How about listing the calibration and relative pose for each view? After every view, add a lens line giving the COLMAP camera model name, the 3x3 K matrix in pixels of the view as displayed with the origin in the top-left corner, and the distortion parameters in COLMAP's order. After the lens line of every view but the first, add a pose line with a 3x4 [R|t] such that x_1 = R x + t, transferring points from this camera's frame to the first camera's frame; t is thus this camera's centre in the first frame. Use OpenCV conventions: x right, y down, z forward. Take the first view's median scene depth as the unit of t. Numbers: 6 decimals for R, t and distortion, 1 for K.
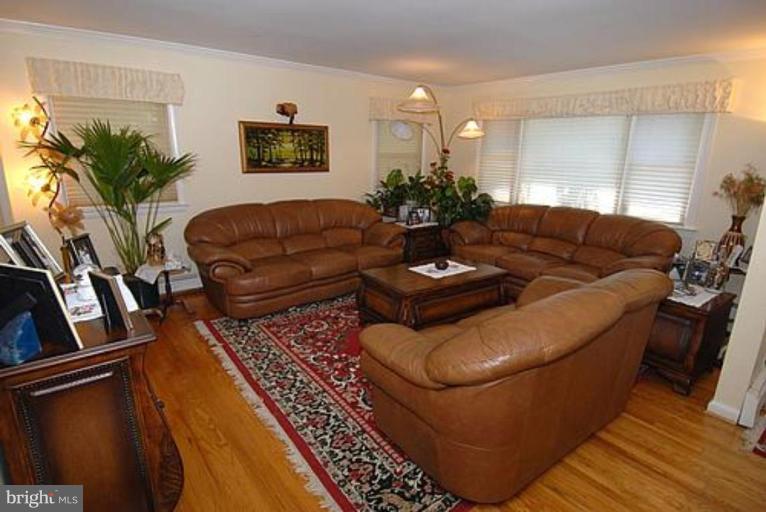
lens RADIAL K [[399.9, 0, 383.0], [0, 399.9, 256.0], [0, 0, 1]] dist [0.048154, -0.053775]
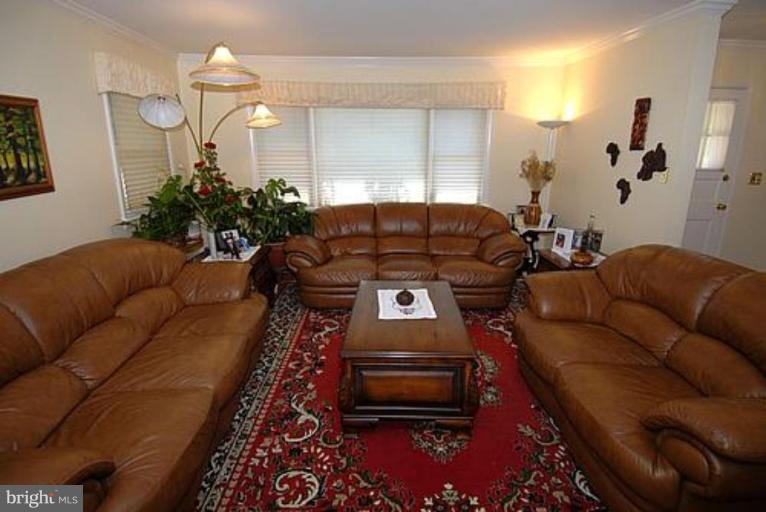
lens RADIAL K [[399.9, 0, 383.0], [0, 399.9, 256.0], [0, 0, 1]] dist [0.048154, -0.053775]
pose [[0.590901, -0.229491, 0.773415, -0.342877], [0.218816, 0.968340, 0.120151, -0.120470], [-0.776502, 0.098239, 0.622409, 0.446821]]
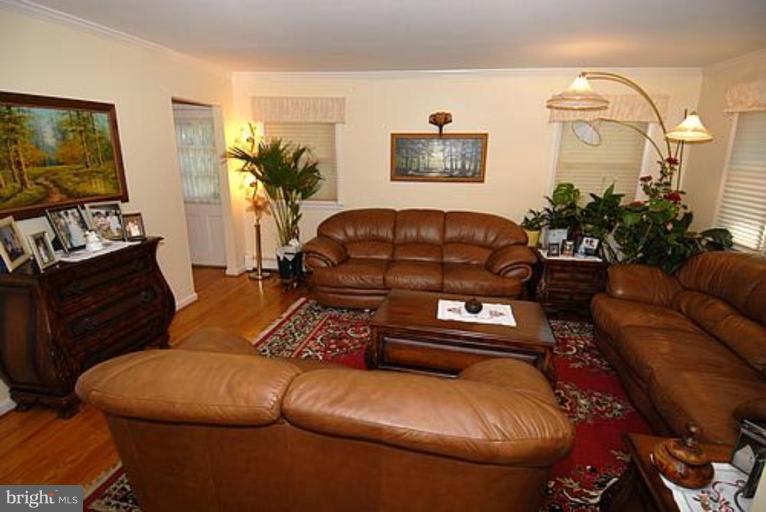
lens RADIAL K [[391.8, 0, 383.0], [0, 391.8, 256.0], [0, 0, 1]] dist [0.034447, -0.000188]
pose [[0.670971, 0.179577, -0.719409, 0.445198], [-0.188913, 0.979613, 0.068335, -0.074656], [0.717014, 0.090055, 0.691217, 0.266581]]
